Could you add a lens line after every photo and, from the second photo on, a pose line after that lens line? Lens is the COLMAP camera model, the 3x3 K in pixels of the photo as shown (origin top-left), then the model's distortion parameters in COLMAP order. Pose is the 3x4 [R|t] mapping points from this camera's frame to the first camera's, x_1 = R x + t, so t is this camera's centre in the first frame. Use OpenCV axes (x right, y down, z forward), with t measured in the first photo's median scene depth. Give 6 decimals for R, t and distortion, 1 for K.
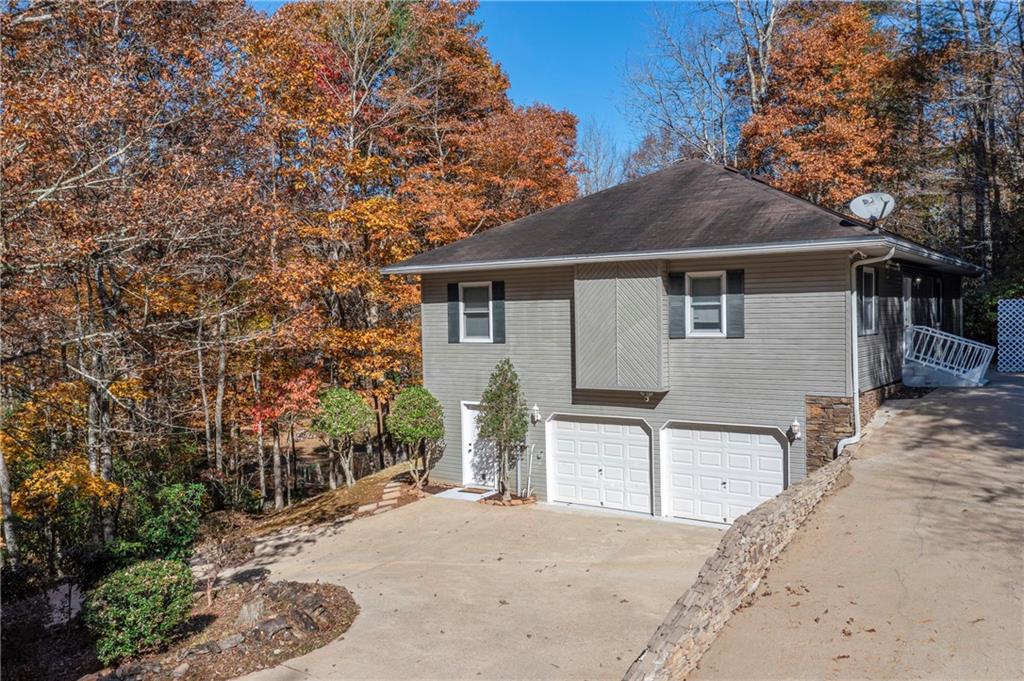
lens RADIAL K [[826.4, 0, 513.5], [0, 826.4, 351.1], [0, 0, 1]] dist [-0.006632, 0.004411]
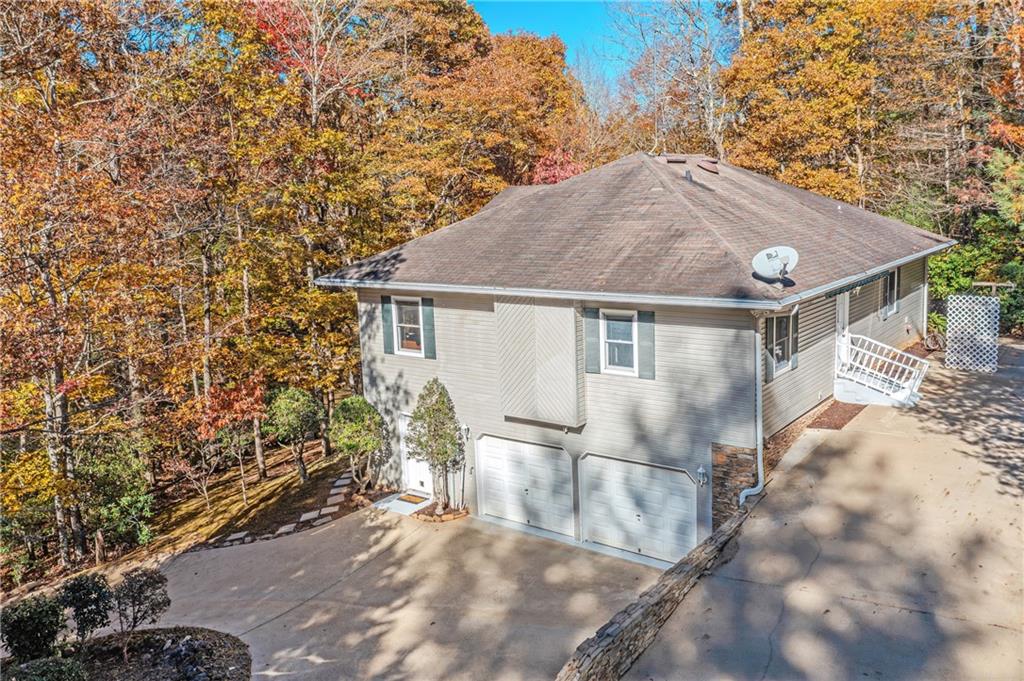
lens RADIAL K [[816.7, 0, 512.0], [0, 816.7, 340.5], [0, 0, 1]] dist [-0.016404, -0.003537]
pose [[0.999178, -0.012805, -0.038469, 0.121649], [0.017555, 0.991902, 0.125789, -0.156509], [0.036547, -0.126361, 0.991311, 0.024915]]
